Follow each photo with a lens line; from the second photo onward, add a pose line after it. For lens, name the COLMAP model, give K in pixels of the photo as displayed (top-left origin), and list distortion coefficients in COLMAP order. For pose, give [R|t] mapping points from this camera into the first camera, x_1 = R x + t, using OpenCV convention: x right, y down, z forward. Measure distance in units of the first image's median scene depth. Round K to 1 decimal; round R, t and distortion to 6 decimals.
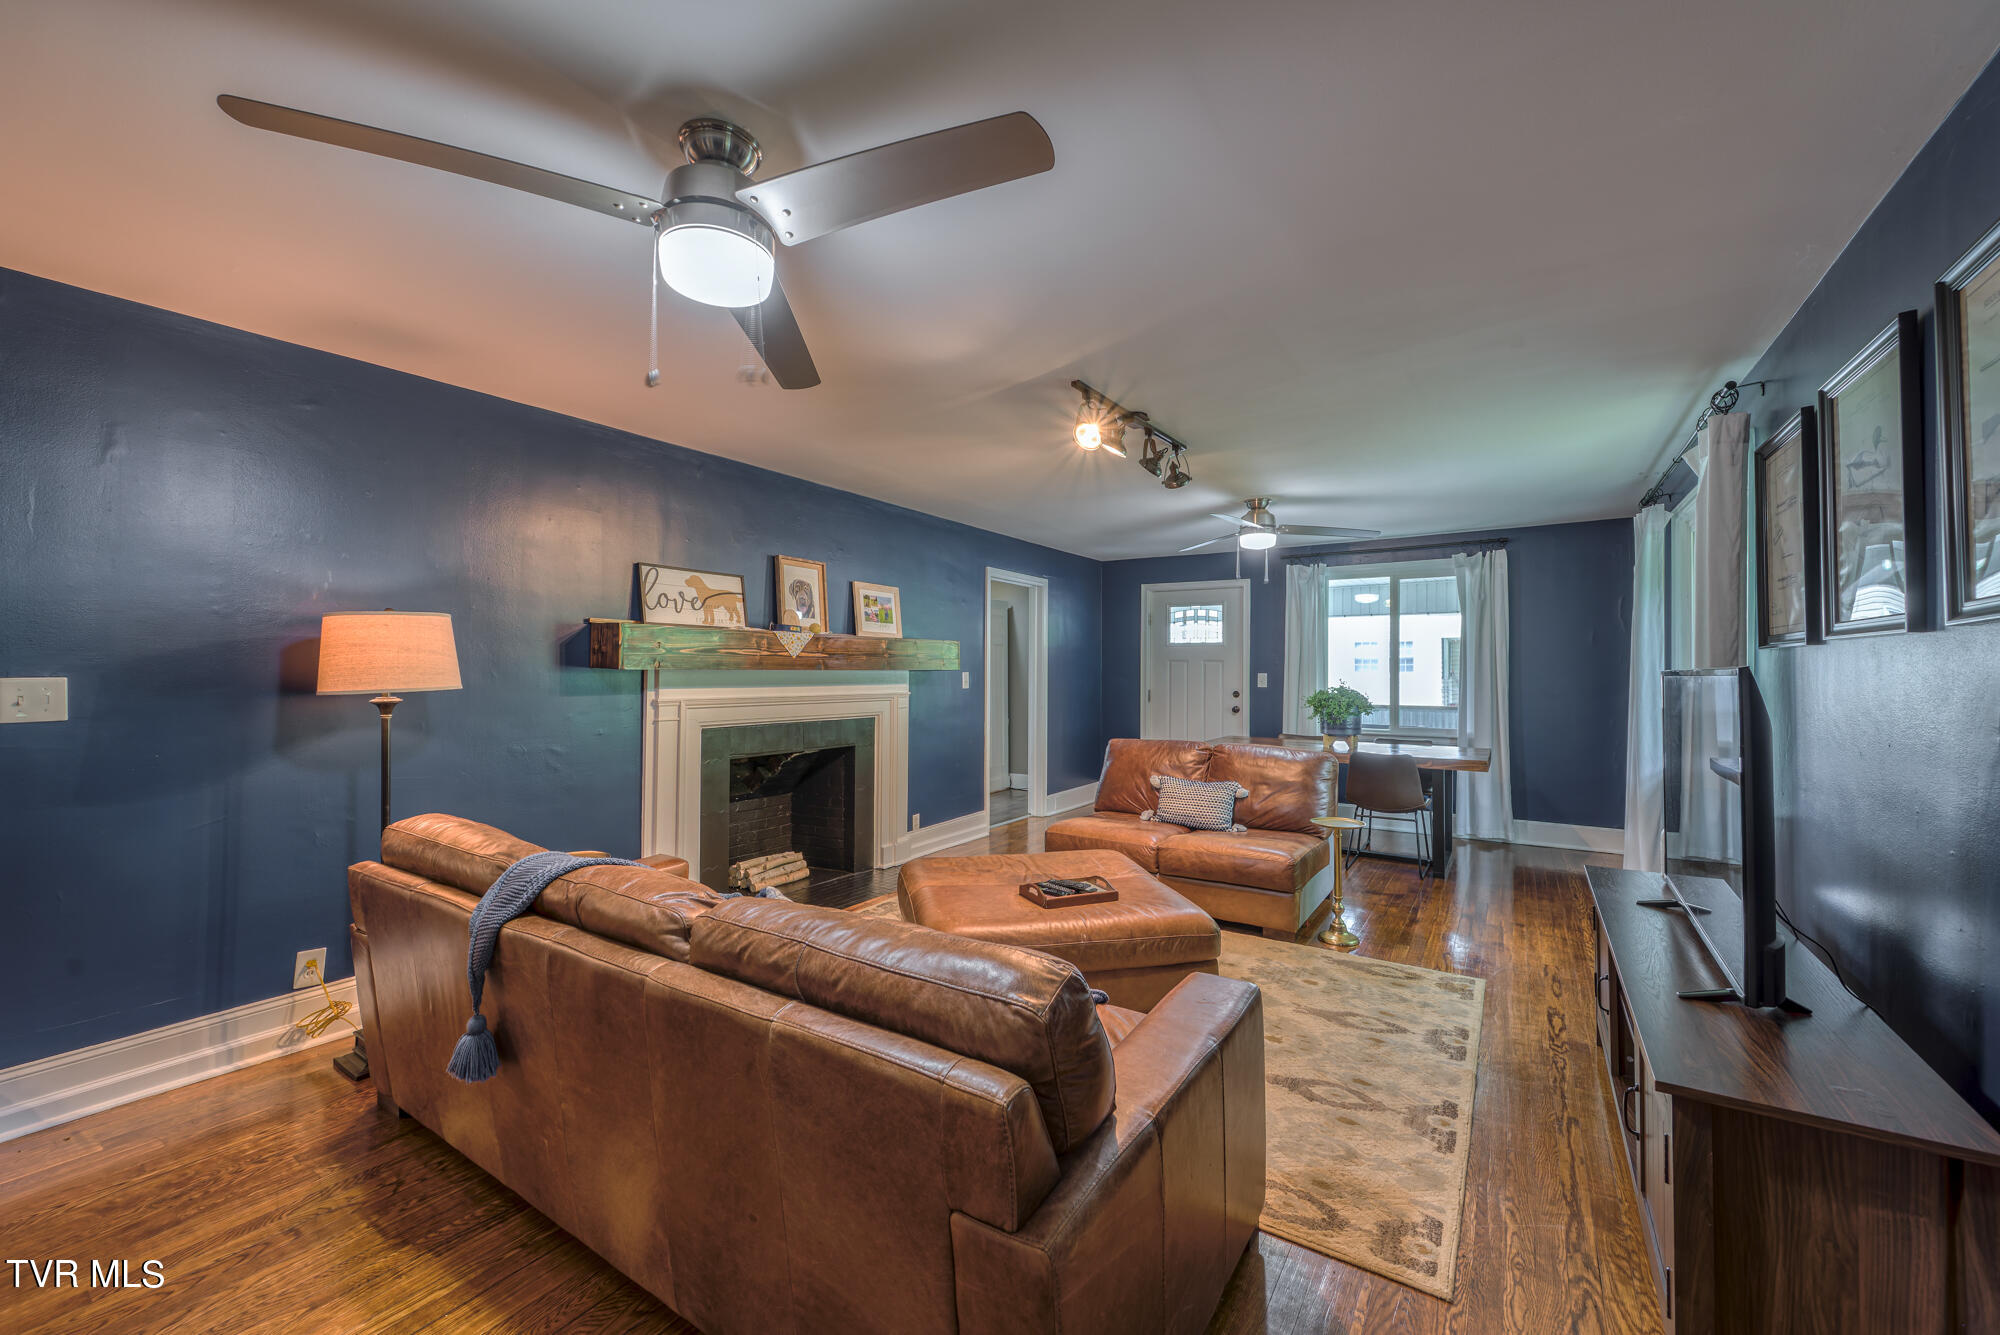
lens RADIAL K [[780.4, 0, 1007.0], [0, 780.4, 655.0], [0, 0, 1]] dist [-0.001838, -0.000608]
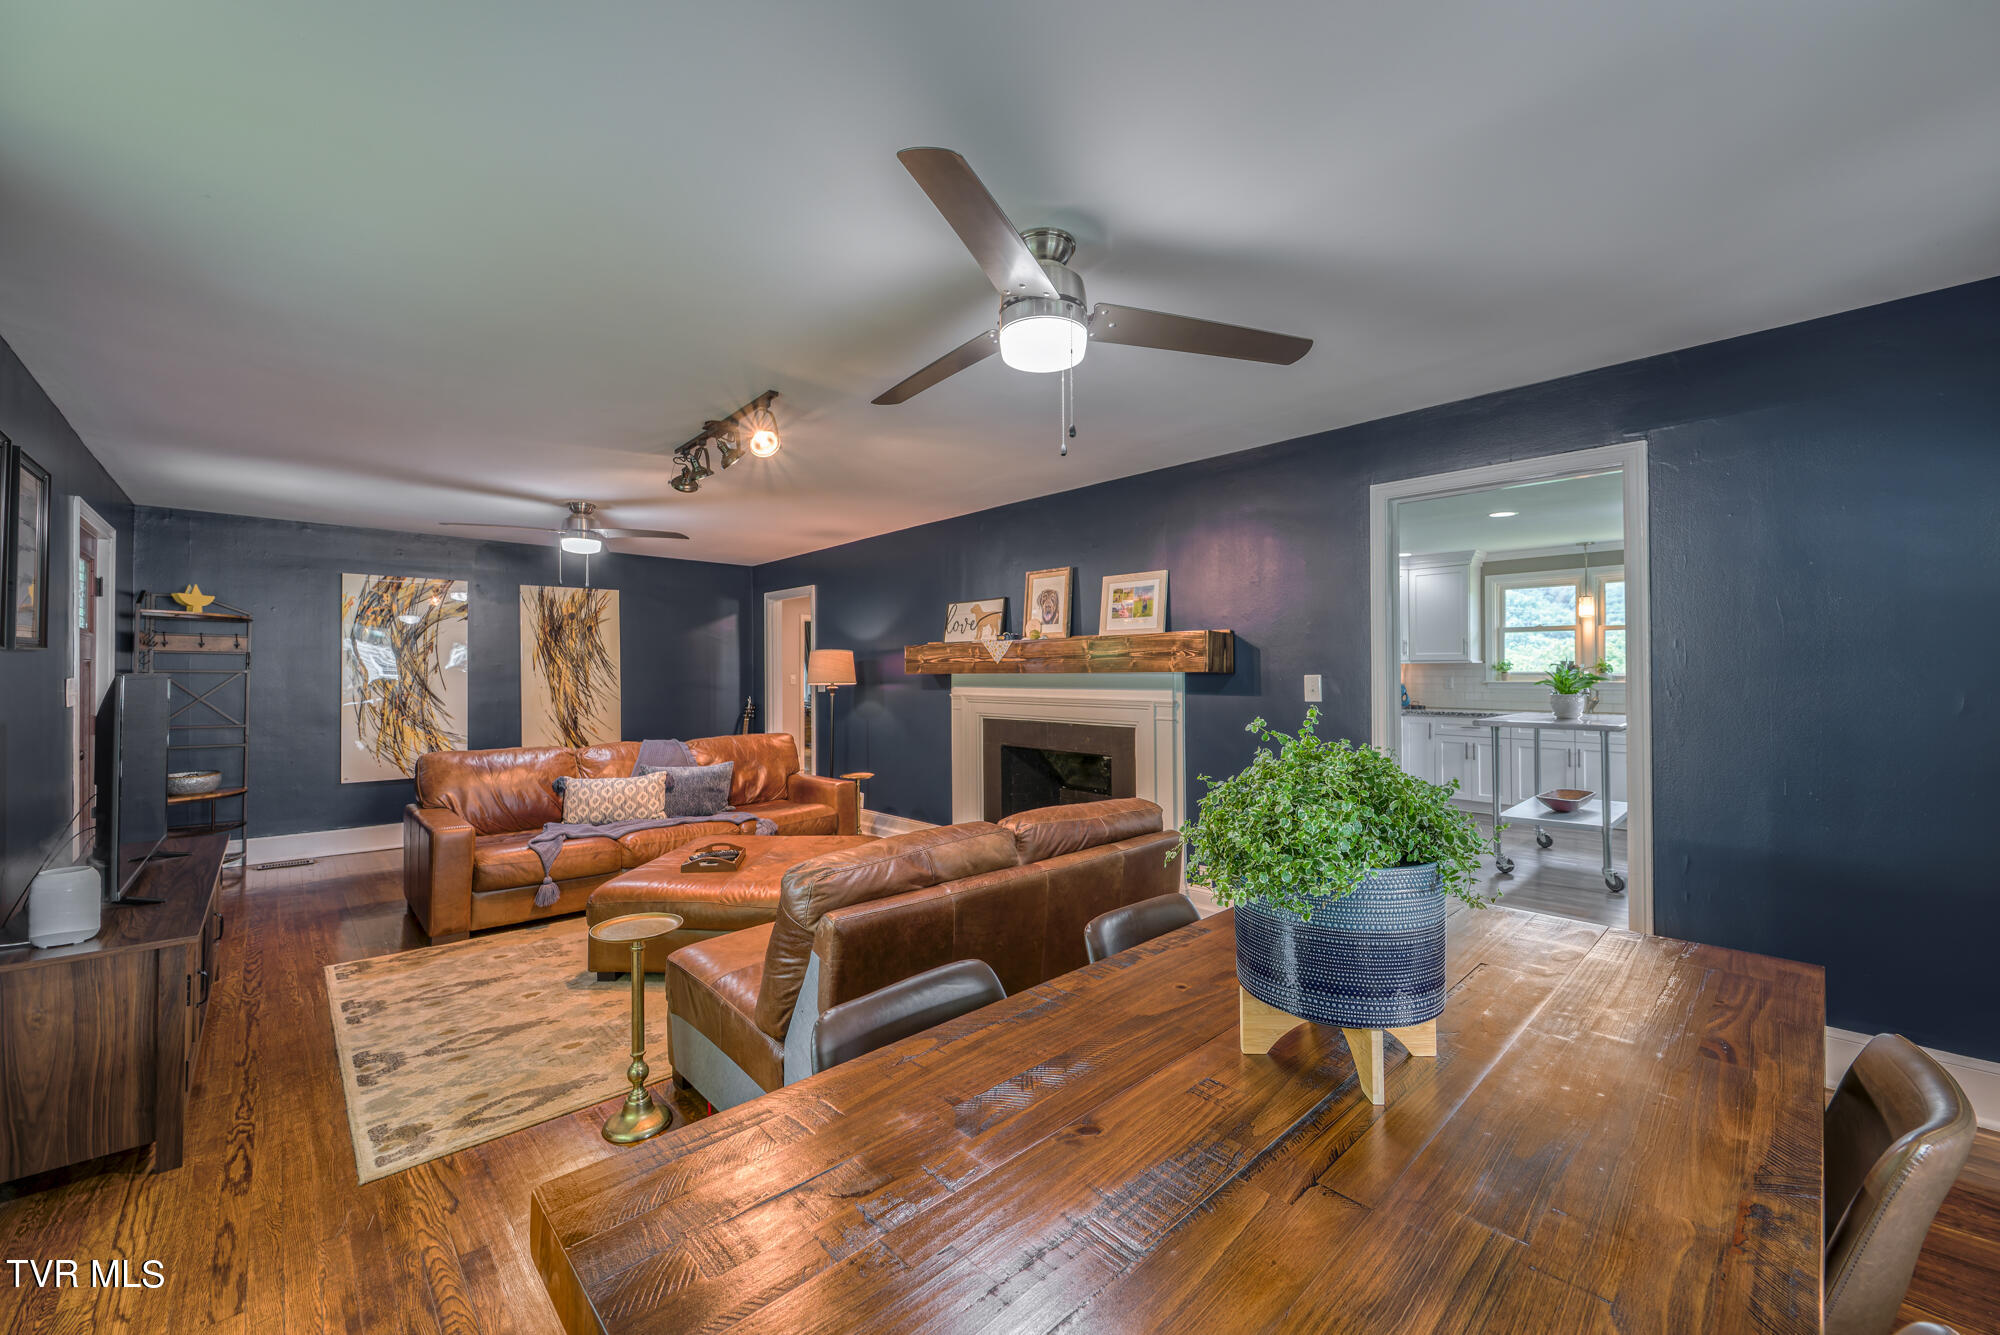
lens RADIAL K [[780.4, 0, 1003.4], [0, 780.4, 670.5], [0, 0, 1]] dist [-0.001838, -0.000608]
pose [[-0.237792, -0.003038, -0.971311, 1.125463], [0.024798, 0.999650, -0.009198, 0.033597], [0.971000, -0.026274, -0.237633, 1.701964]]
